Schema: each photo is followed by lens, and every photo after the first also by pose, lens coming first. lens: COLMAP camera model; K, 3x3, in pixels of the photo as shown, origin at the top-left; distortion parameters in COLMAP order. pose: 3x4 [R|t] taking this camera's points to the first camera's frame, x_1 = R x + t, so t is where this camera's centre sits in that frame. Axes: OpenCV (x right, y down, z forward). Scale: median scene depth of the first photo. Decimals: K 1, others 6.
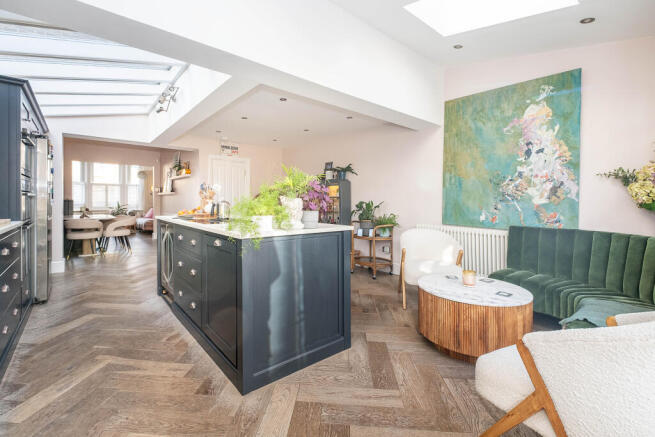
lens RADIAL K [[291.6, 0, 318.0], [0, 291.6, 205.6], [0, 0, 1]] dist [-0.000219, -0.000108]
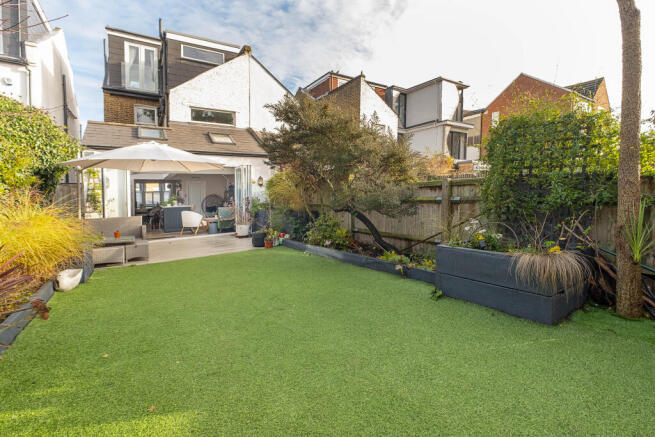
lens RADIAL K [[291.6, 0, 318.0], [0, 291.6, 205.6], [0, 0, 1]] dist [-0.000219, -0.000108]
pose [[0.990633, -0.007152, -0.136365, 3.046819], [0.008479, 0.999922, 0.009160, 0.034178], [0.136289, -0.010230, 0.990616, -3.718383]]
